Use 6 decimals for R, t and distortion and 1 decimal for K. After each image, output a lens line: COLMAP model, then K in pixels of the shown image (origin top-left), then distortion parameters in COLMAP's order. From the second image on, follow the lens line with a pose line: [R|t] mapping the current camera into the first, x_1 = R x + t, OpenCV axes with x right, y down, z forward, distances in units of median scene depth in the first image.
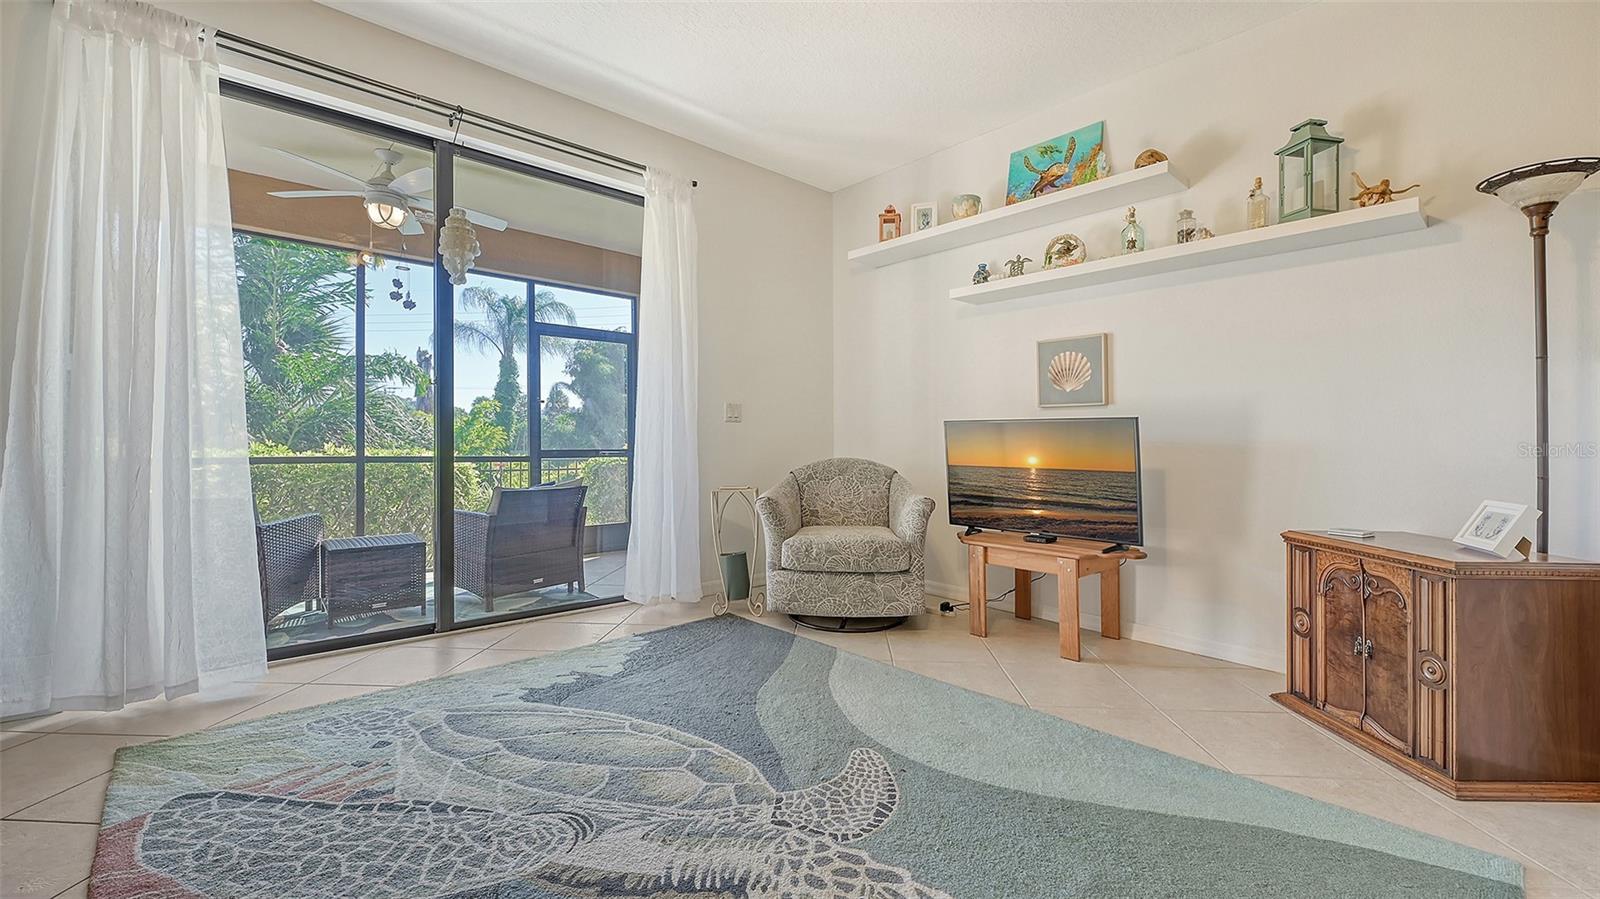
lens RADIAL K [[648.2, 0, 804.9], [0, 648.2, 443.6], [0, 0, 1]] dist [0.000612, 0.000246]
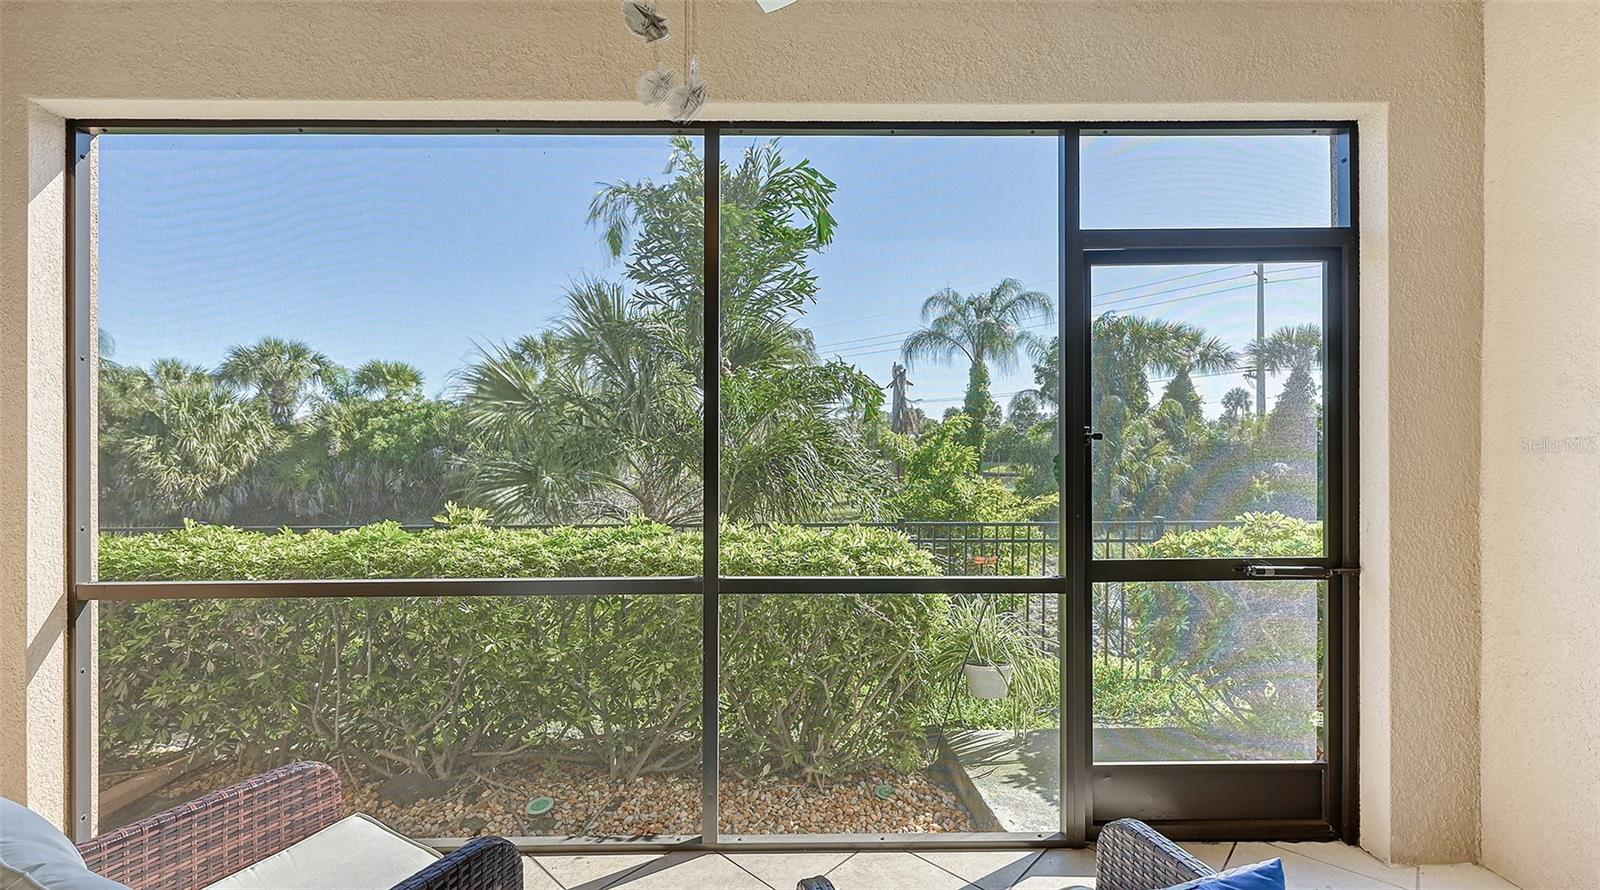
lens RADIAL K [[674.0, 0, 770.6], [0, 674.0, 448.1], [0, 0, 1]] dist [0.000105, -0.000029]
pose [[0.748039, -0.011692, -0.663552, -0.498502], [0.007750, 0.999931, -0.008882, -0.102126], [0.663610, 0.001501, 0.748077, 1.002251]]
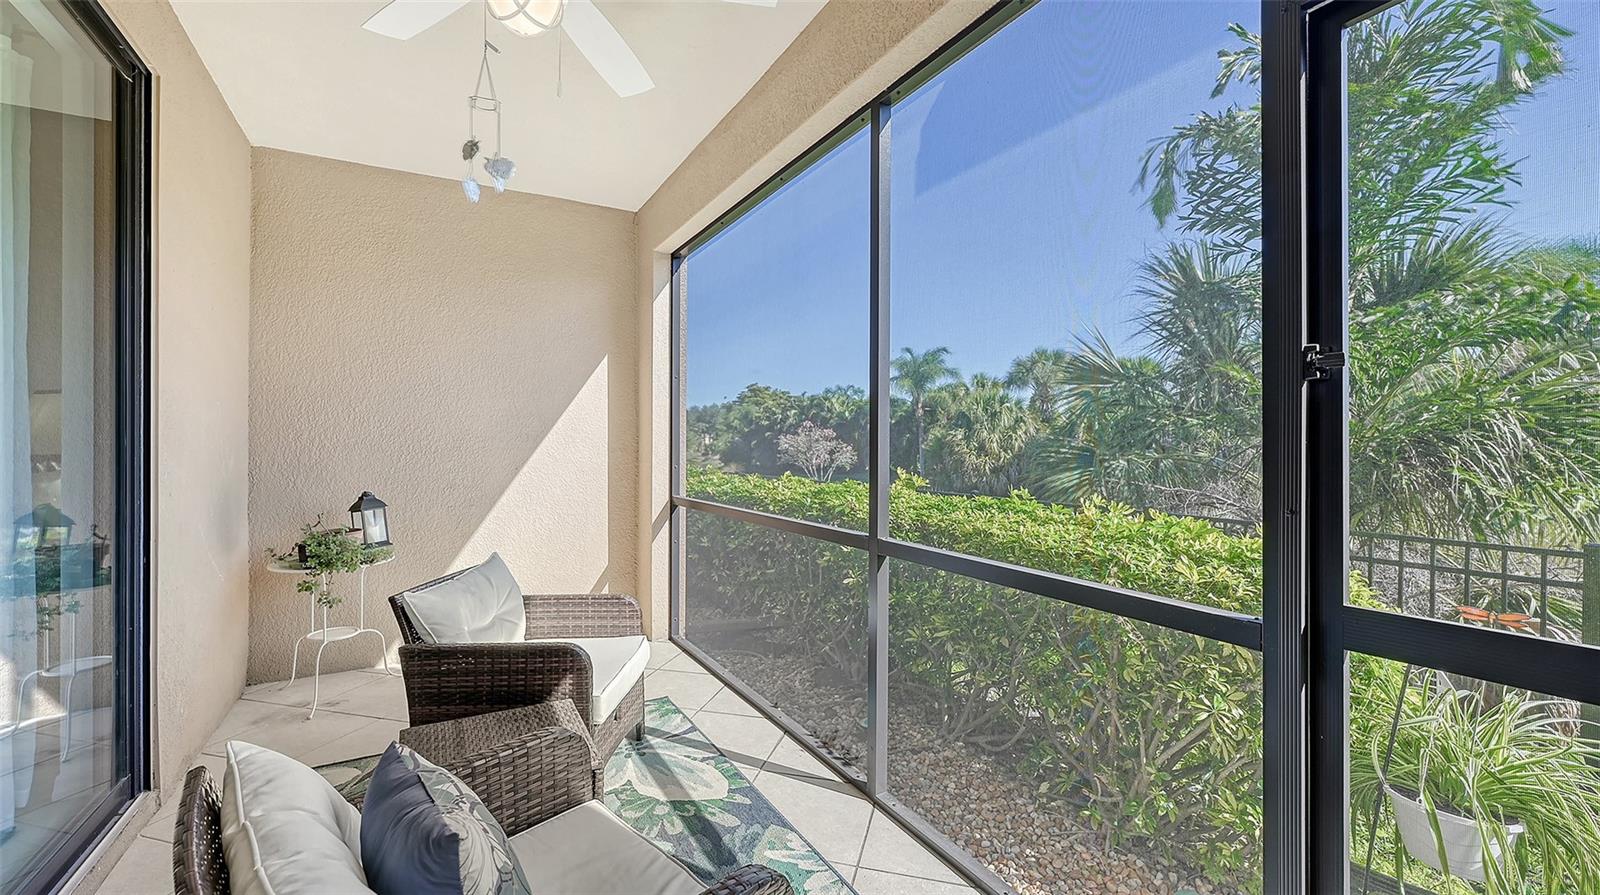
lens RADIAL K [[648.2, 0, 804.9], [0, 648.2, 441.6], [0, 0, 1]] dist [0.000612, 0.000246]
pose [[-0.216494, -0.009769, -0.976235, -0.306747], [-0.003753, 0.999951, -0.009174, -0.070108], [0.976277, 0.001678, -0.216520, 1.579866]]
